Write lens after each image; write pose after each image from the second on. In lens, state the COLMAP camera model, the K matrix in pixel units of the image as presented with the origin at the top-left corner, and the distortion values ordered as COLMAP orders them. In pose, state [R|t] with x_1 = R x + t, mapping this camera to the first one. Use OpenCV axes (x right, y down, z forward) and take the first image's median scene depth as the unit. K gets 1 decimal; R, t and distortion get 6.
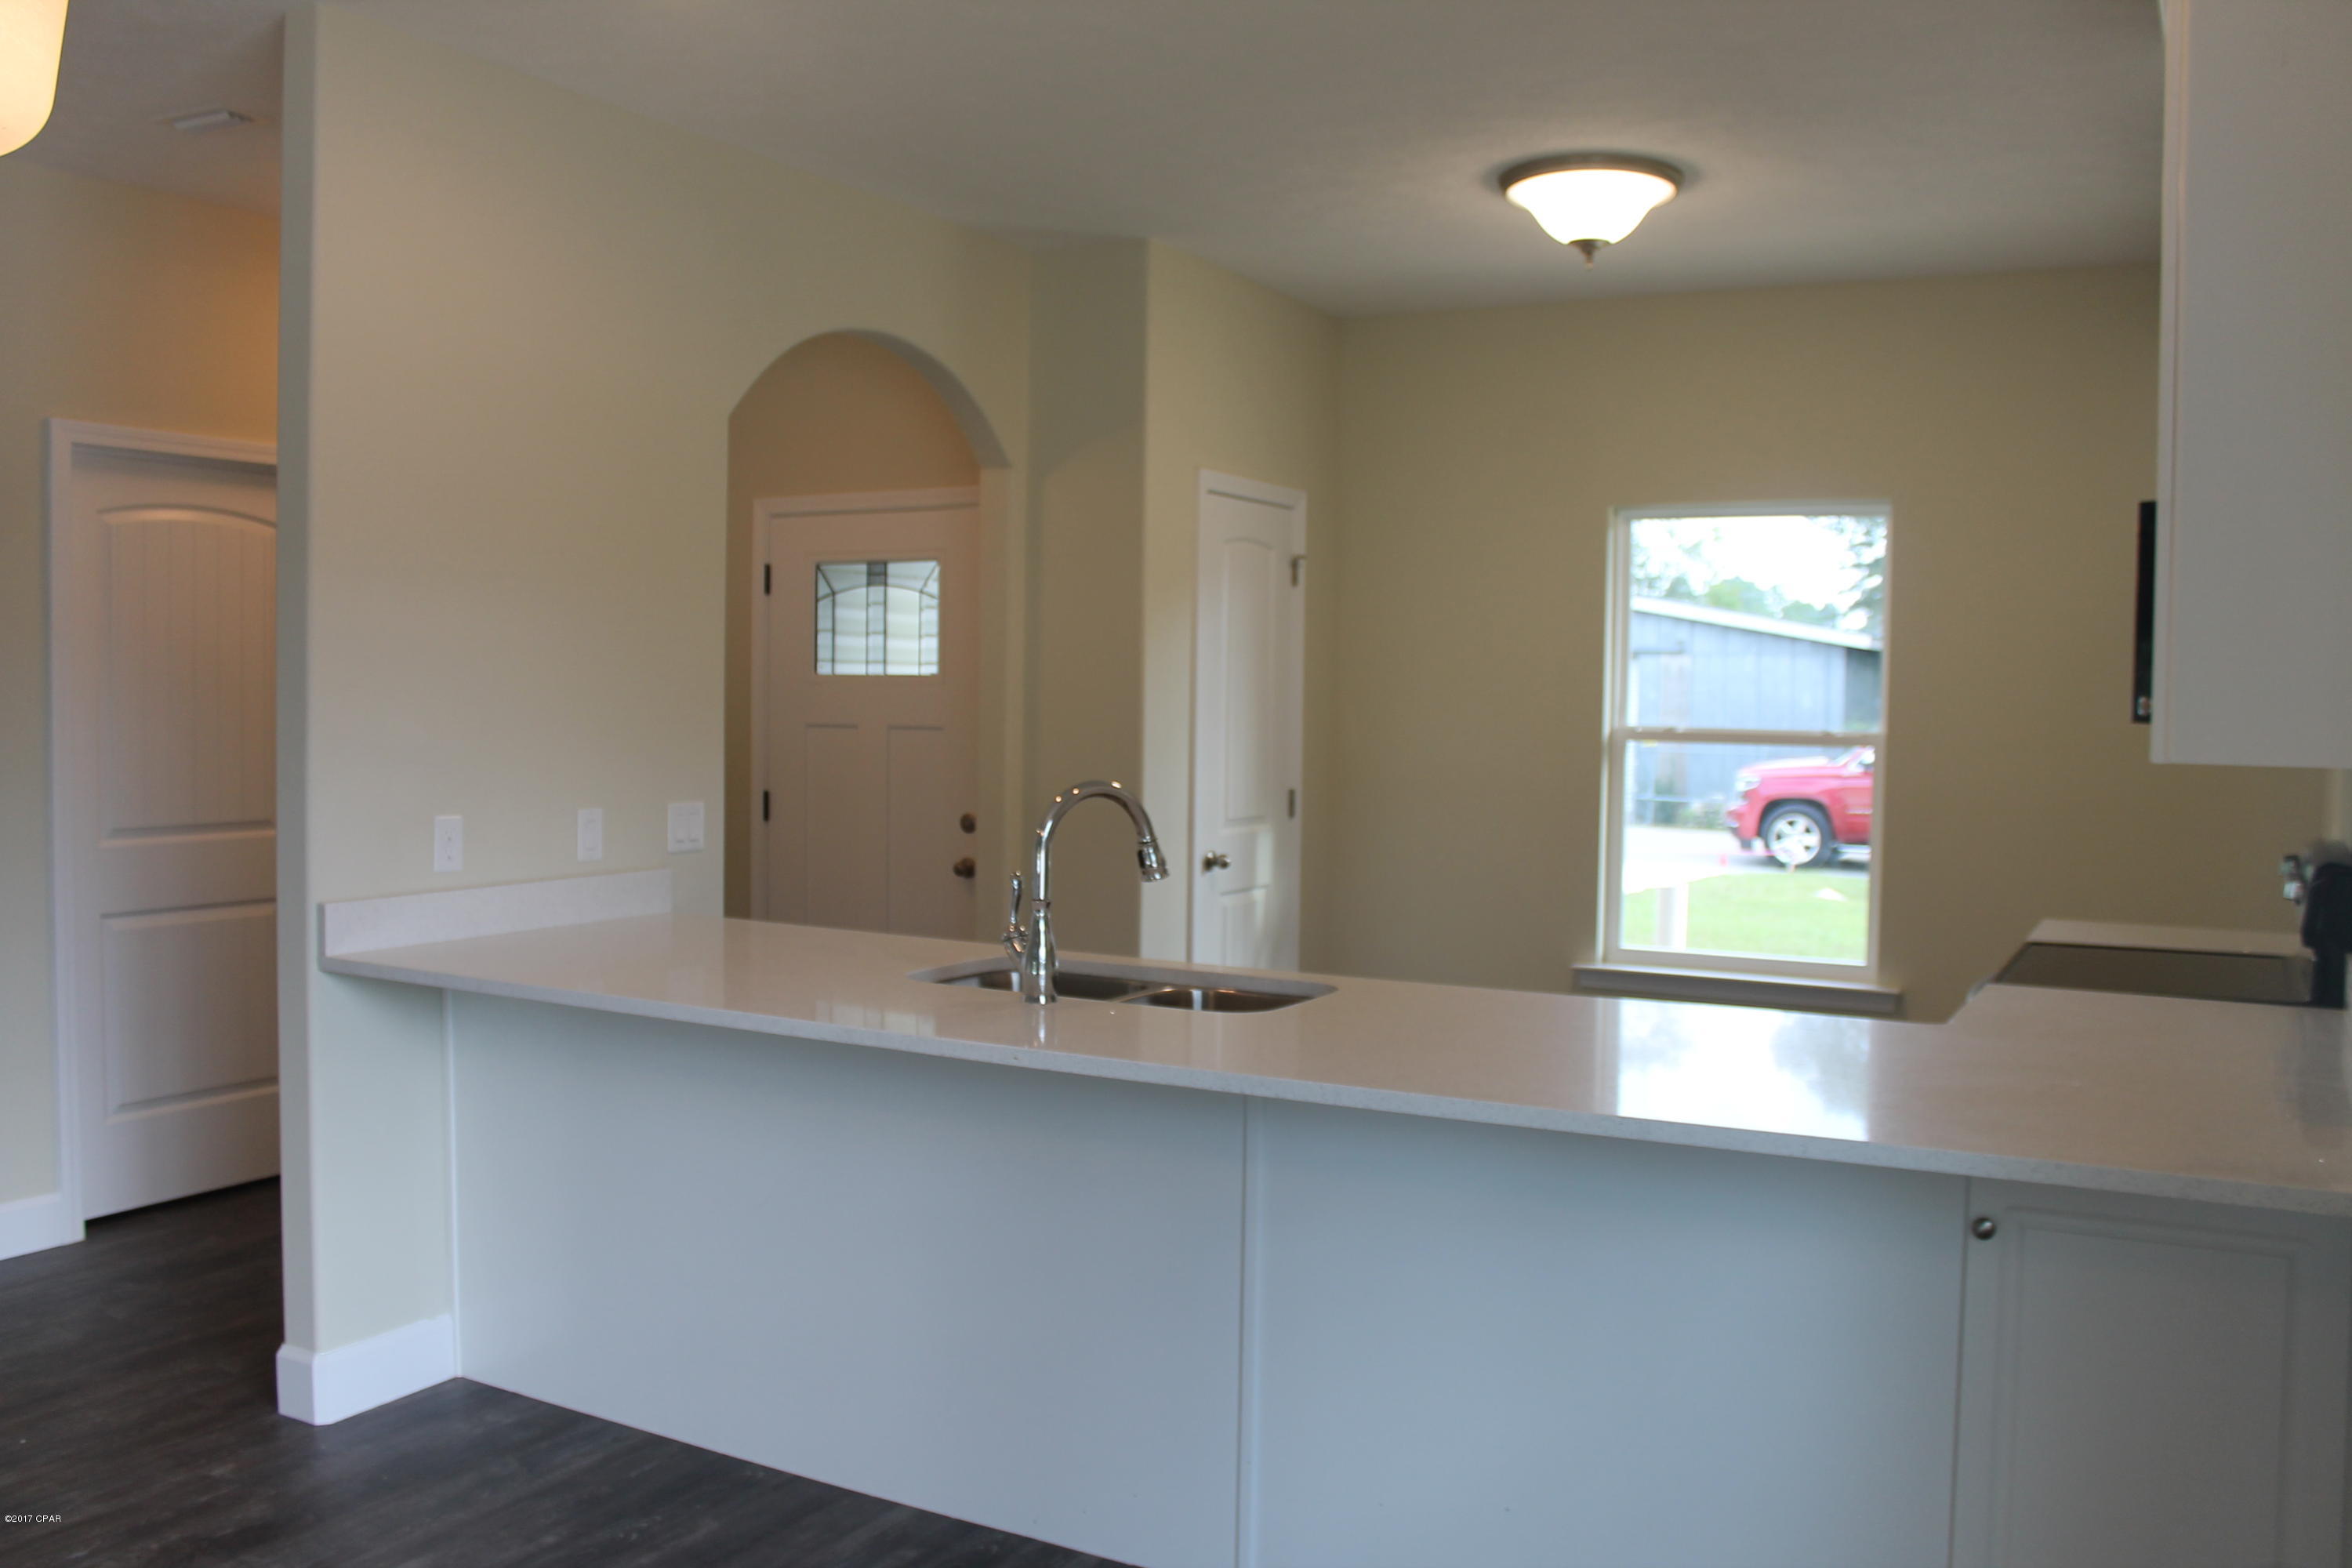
lens RADIAL K [[2001.2, 0, 1174.6], [0, 2001.2, 793.6], [0, 0, 1]] dist [-0.155532, 0.127910]
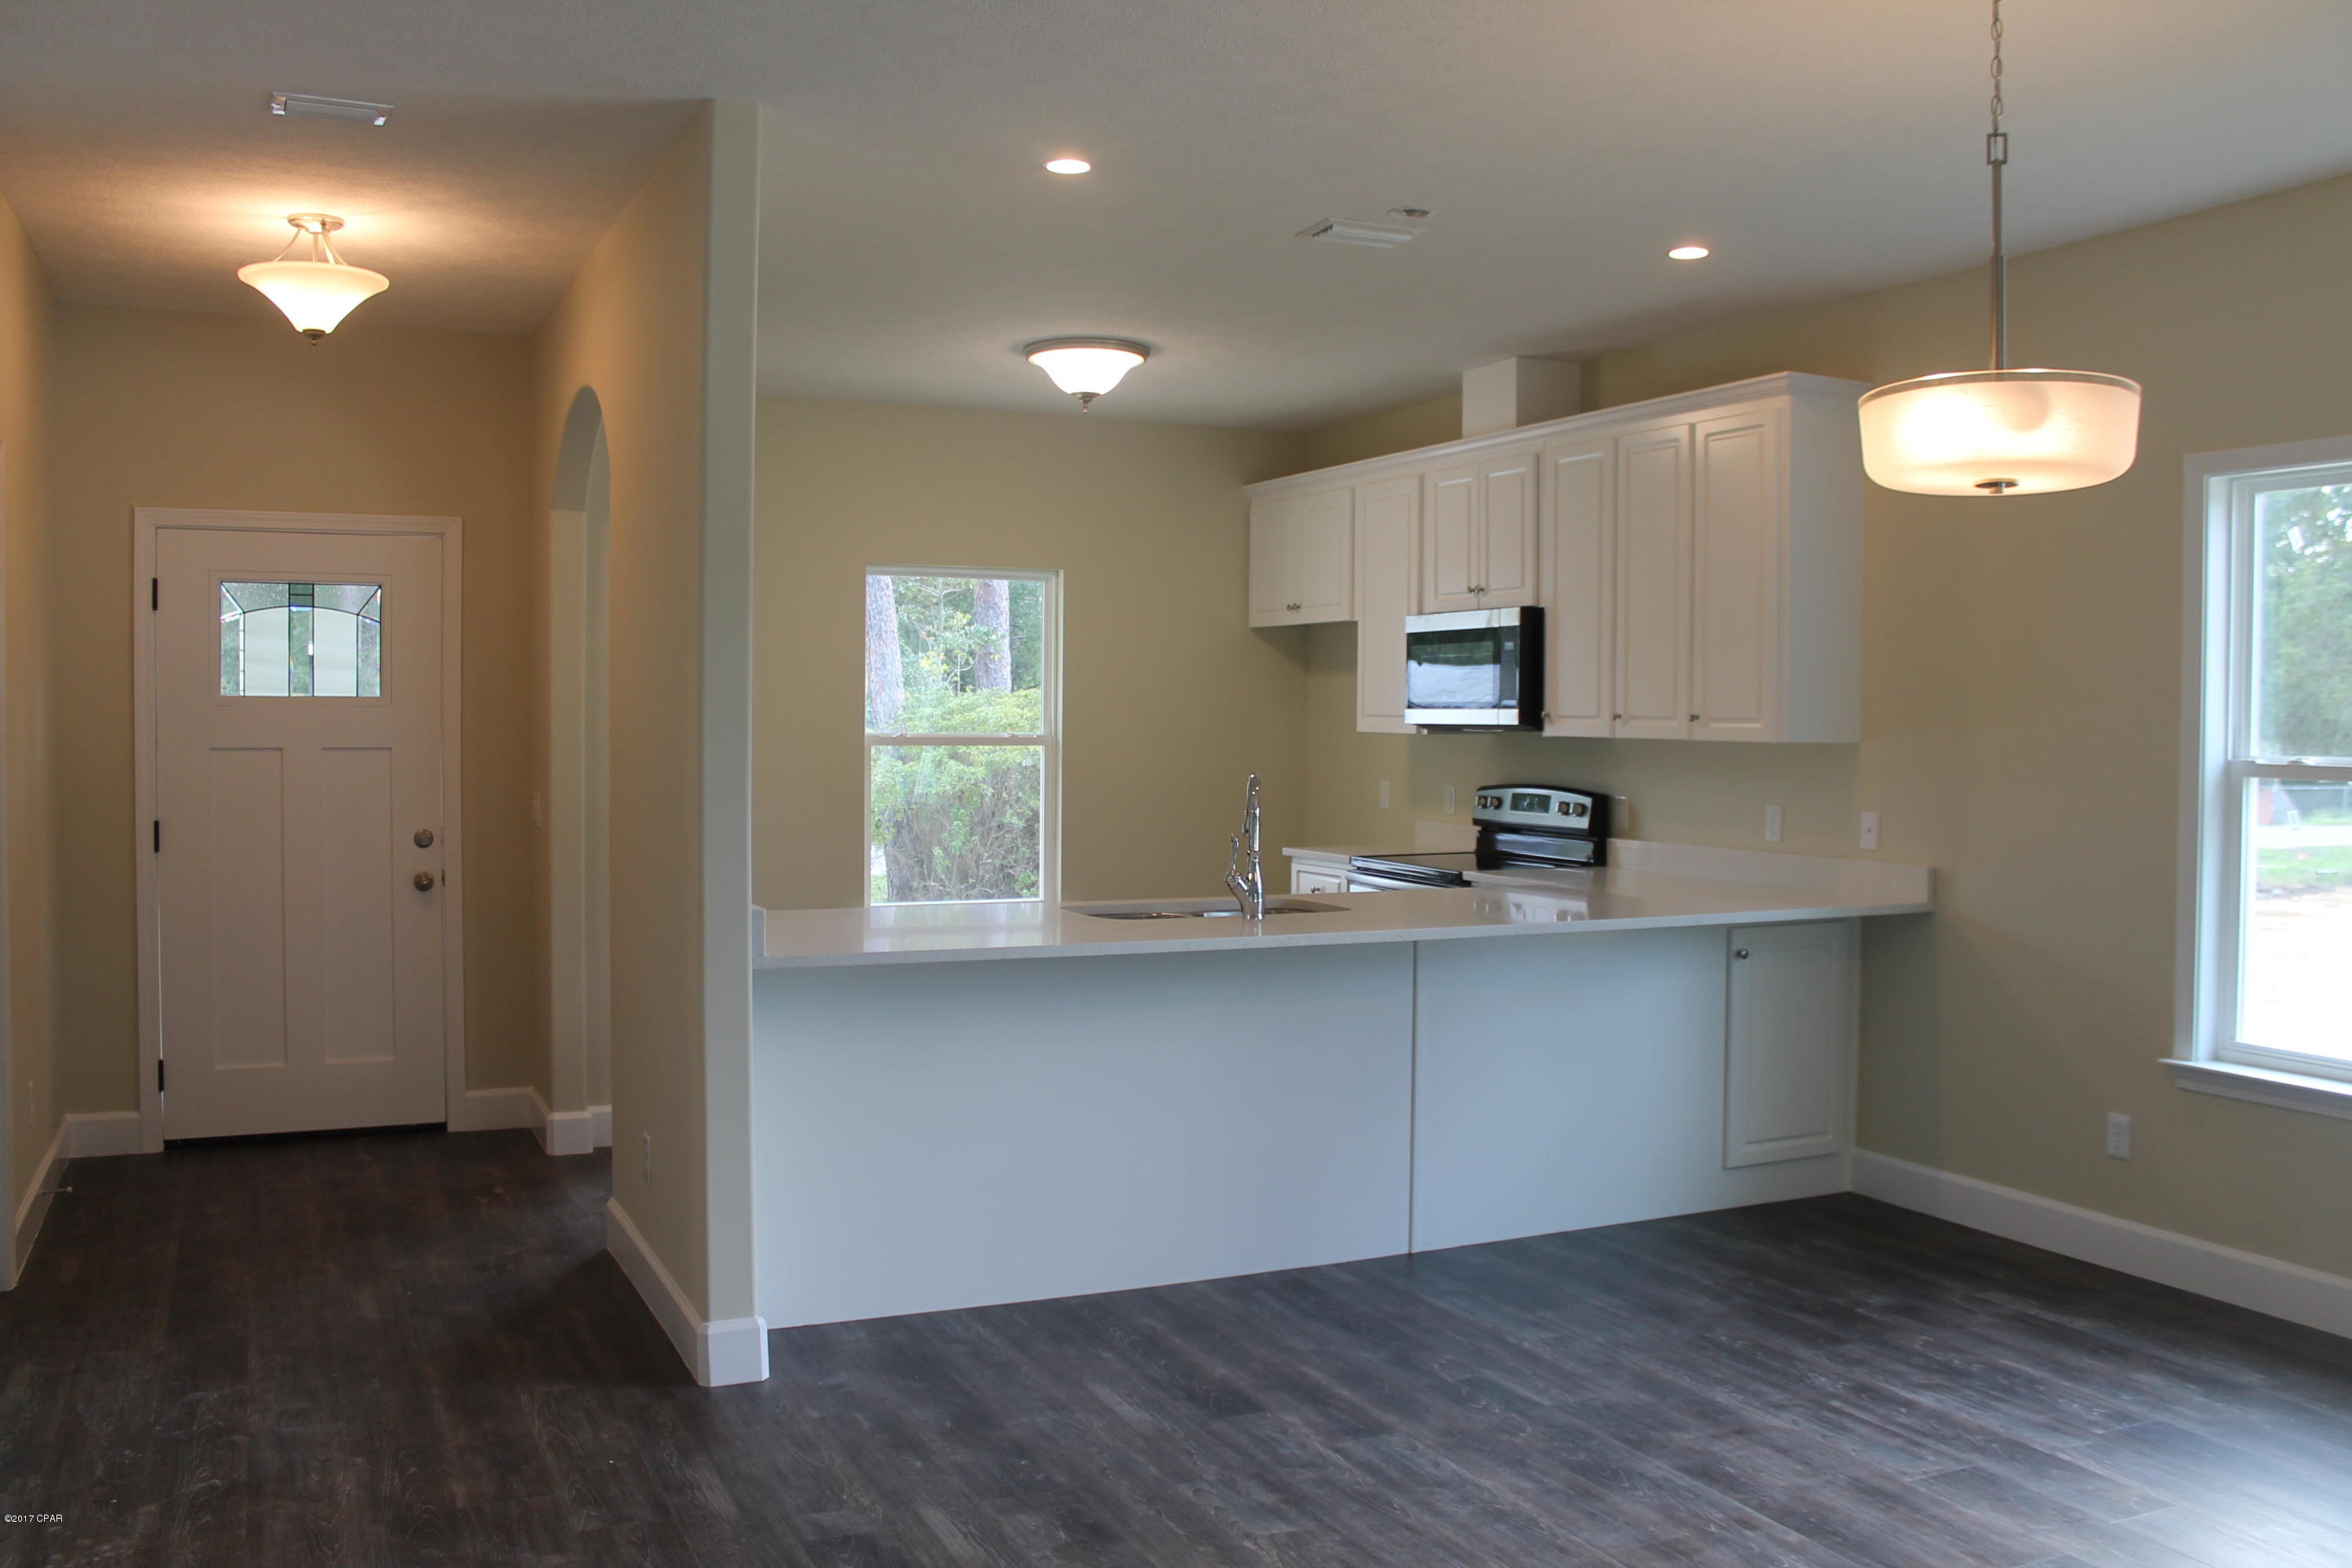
lens RADIAL K [[2001.2, 0, 1173.5], [0, 2001.2, 776.9], [0, 0, 1]] dist [-0.155532, 0.127910]
pose [[0.582729, -0.033987, 0.811956, -0.951093], [0.043204, 0.999008, 0.010809, -0.015733], [-0.811517, 0.028781, 0.583619, 0.112773]]
